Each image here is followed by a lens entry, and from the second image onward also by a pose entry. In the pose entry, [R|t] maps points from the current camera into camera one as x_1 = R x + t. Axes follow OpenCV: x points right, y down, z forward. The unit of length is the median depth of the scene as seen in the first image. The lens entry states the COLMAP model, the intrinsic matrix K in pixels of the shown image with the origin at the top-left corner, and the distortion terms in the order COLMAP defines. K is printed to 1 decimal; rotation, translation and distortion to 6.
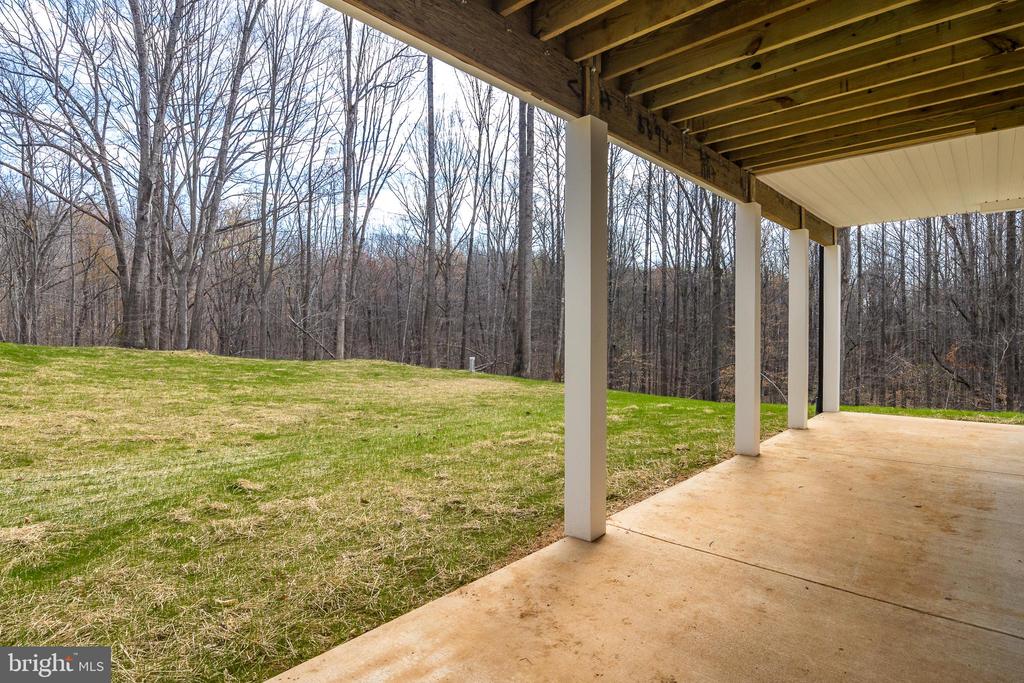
lens RADIAL K [[521.3, 0, 512.0], [0, 521.3, 341.5], [0, 0, 1]] dist [-0.005297, -0.012097]
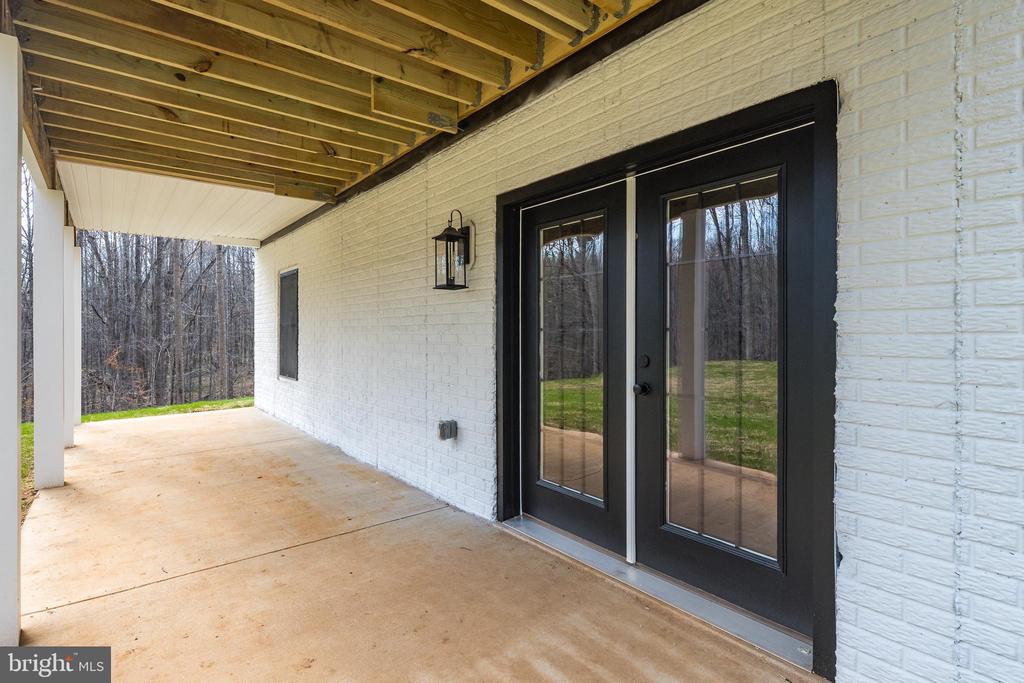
lens RADIAL K [[499.7, 0, 512.0], [0, 499.7, 341.5], [0, 0, 1]] dist [-0.000027, -0.000081]
pose [[0.146823, -0.013439, 0.989072, -0.373393], [0.019707, 0.999749, 0.010659, -0.018200], [-0.988966, 0.017926, 0.147051, 0.219705]]
